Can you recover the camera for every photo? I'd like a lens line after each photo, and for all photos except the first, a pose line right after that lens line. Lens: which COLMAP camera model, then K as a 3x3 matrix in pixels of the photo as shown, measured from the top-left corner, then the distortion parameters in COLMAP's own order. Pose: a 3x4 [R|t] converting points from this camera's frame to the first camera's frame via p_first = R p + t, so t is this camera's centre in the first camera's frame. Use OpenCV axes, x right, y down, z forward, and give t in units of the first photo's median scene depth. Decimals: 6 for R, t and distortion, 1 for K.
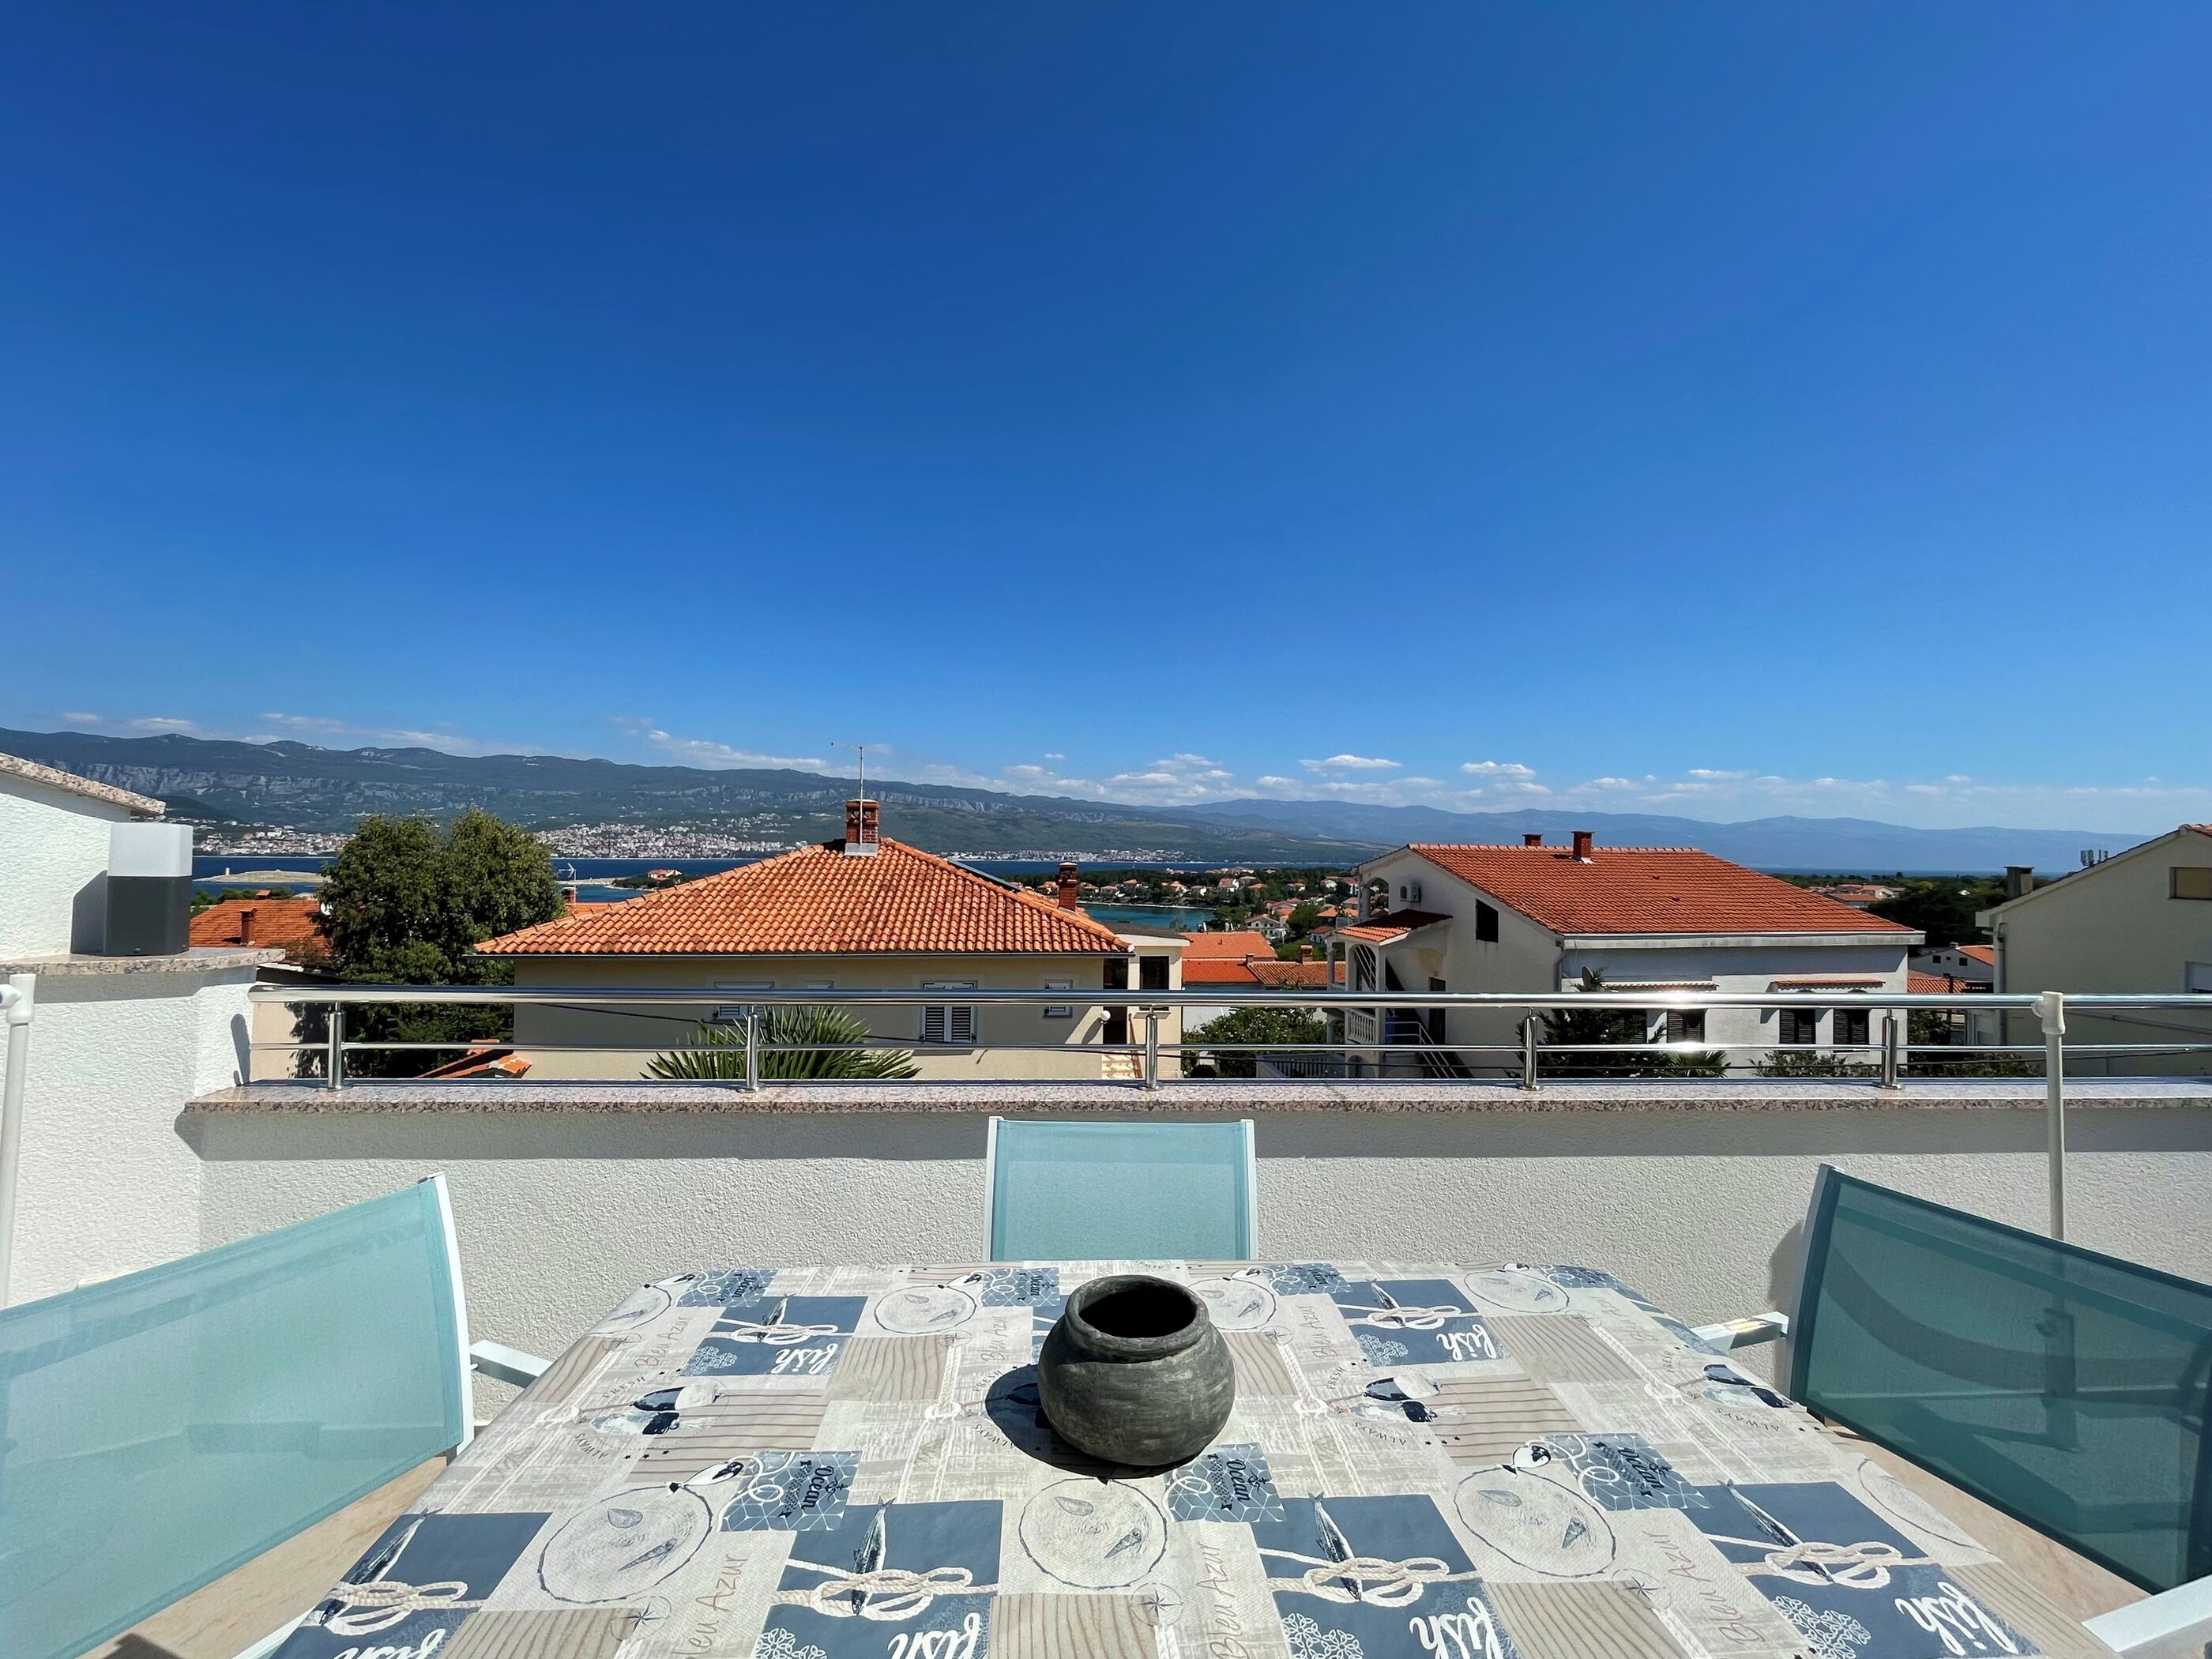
lens RADIAL K [[899.4, 0, 1096.0], [0, 899.4, 835.1], [0, 0, 1]] dist [0.002063, -0.000622]
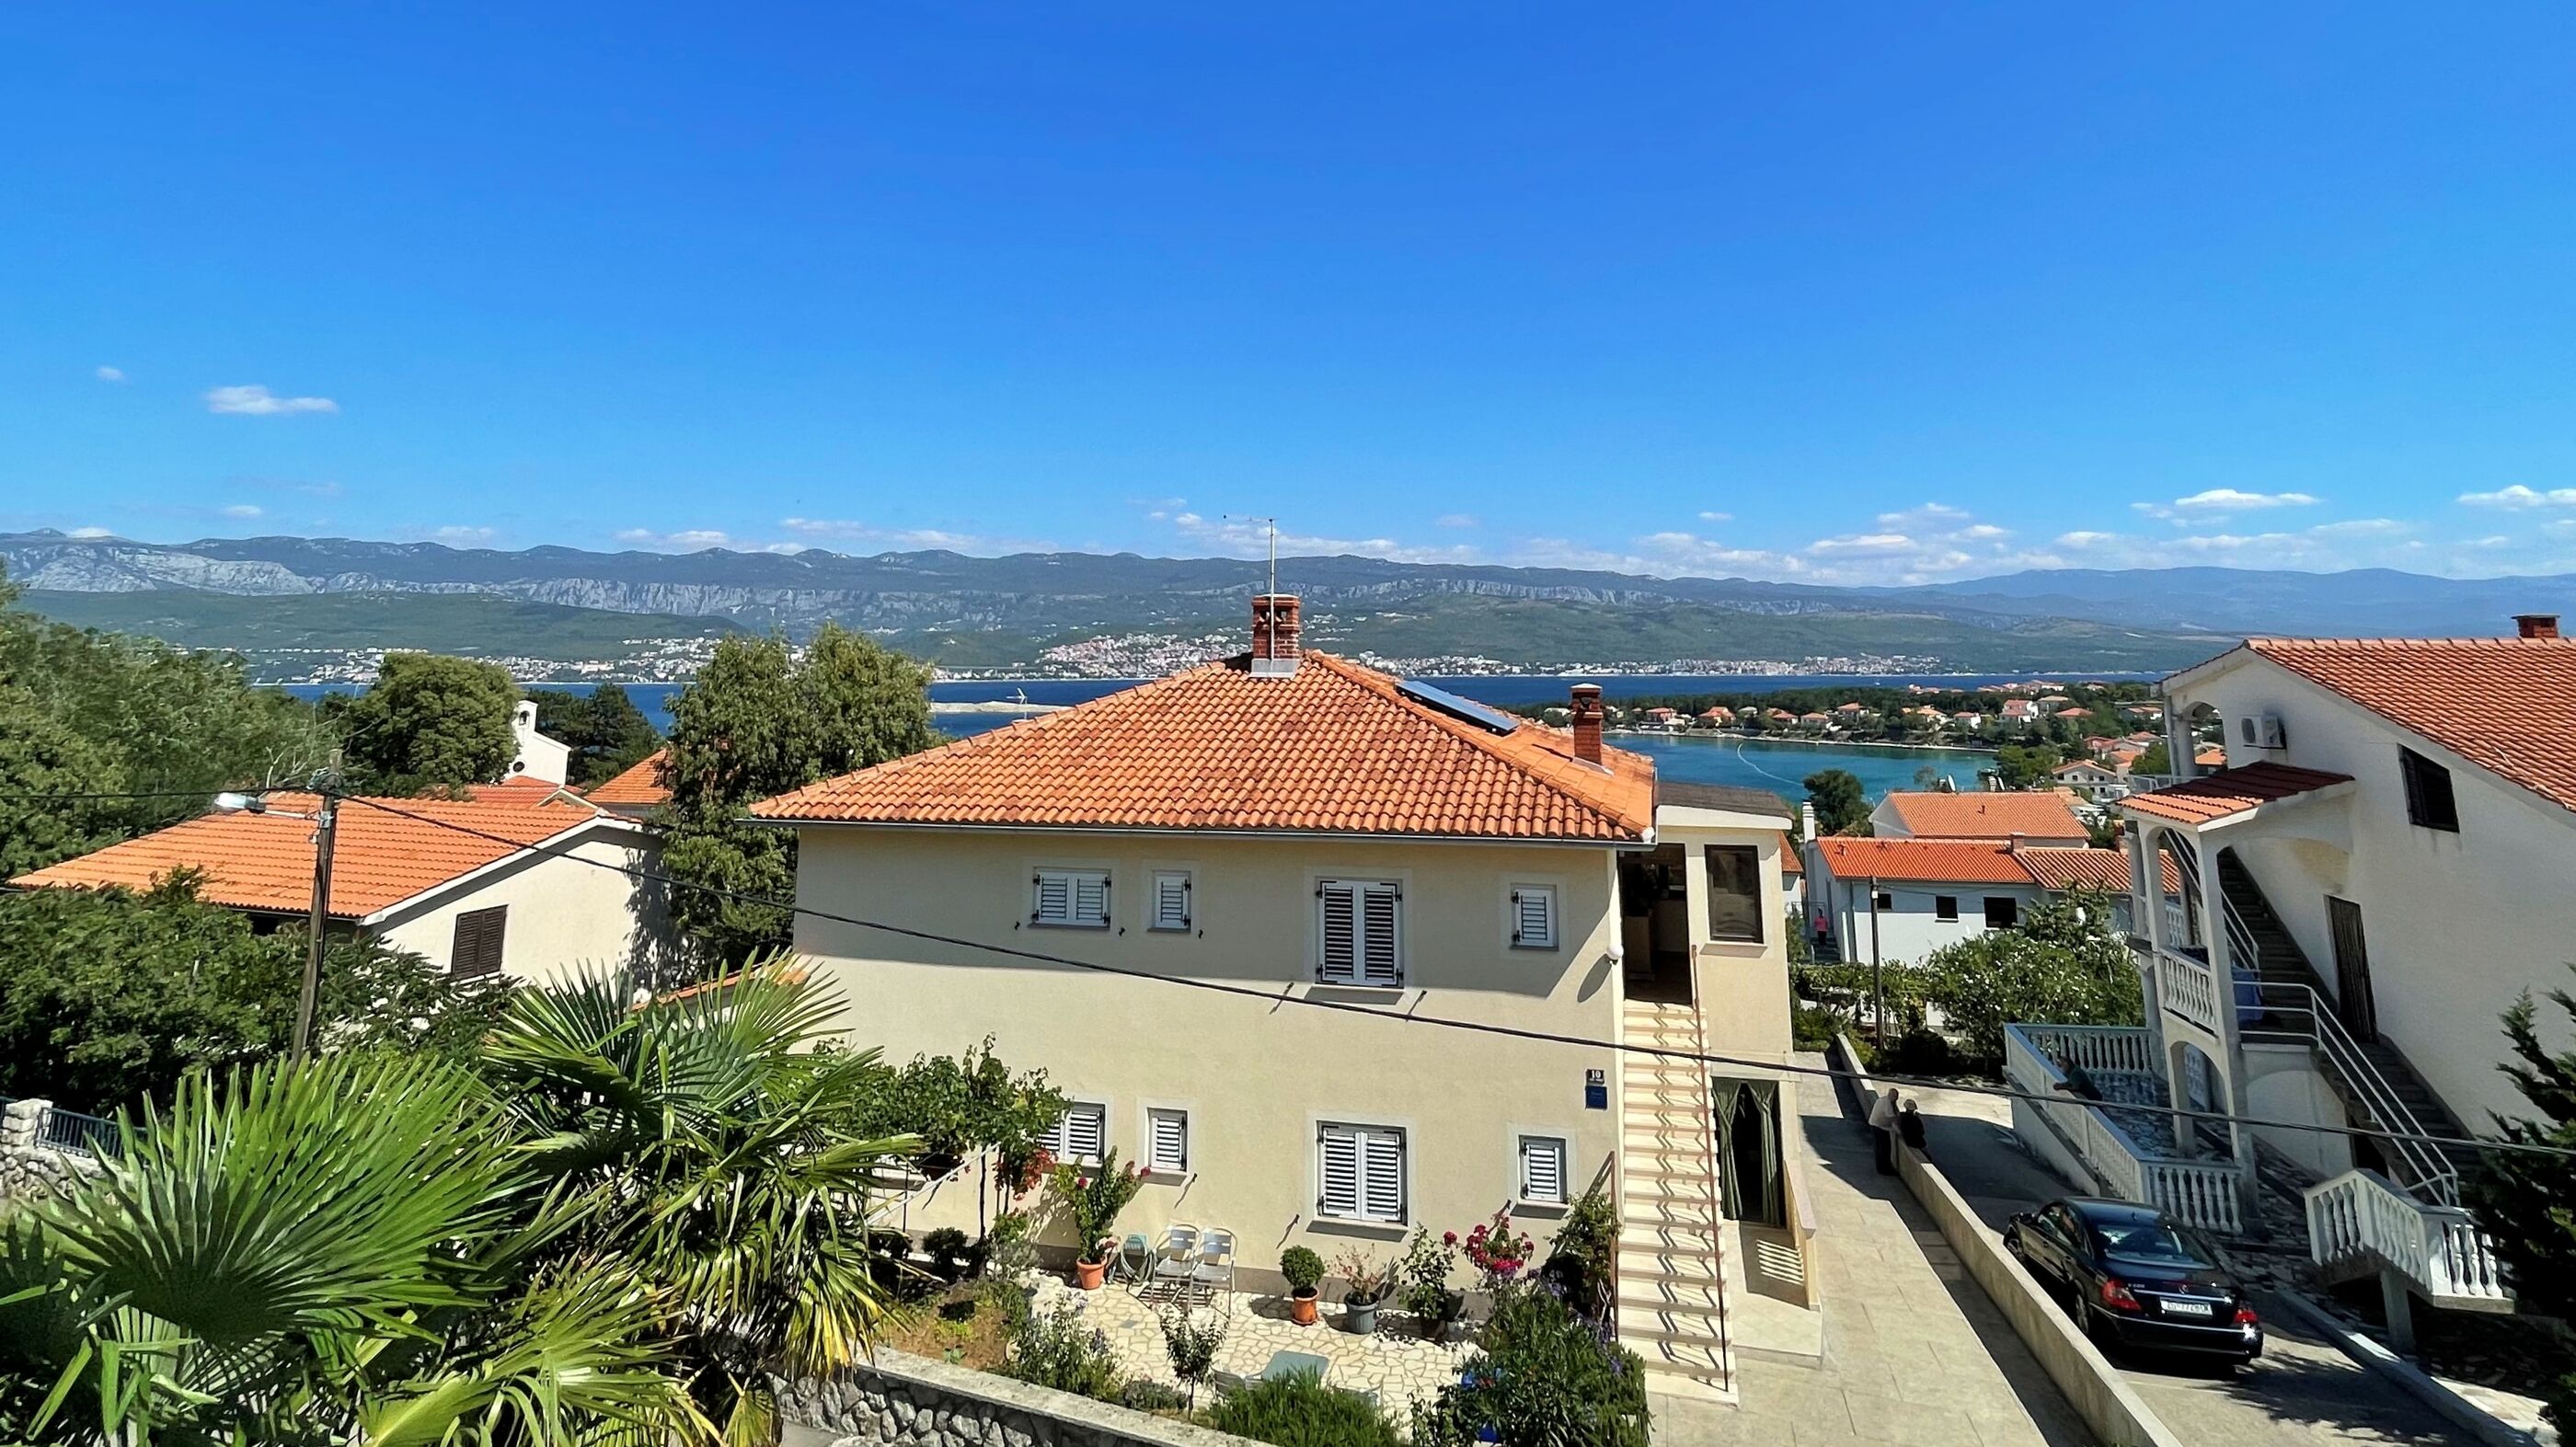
lens RADIAL K [[1262.2, 0, 1334.6], [0, 1262.2, 418.6], [0, 0, 1]] dist [-0.001458, 0.000904]
pose [[0.939853, -0.081237, -0.331778, 0.124893], [0.022871, 0.984094, -0.176169, -0.000646], [0.340812, 0.157985, 0.926762, 0.100881]]
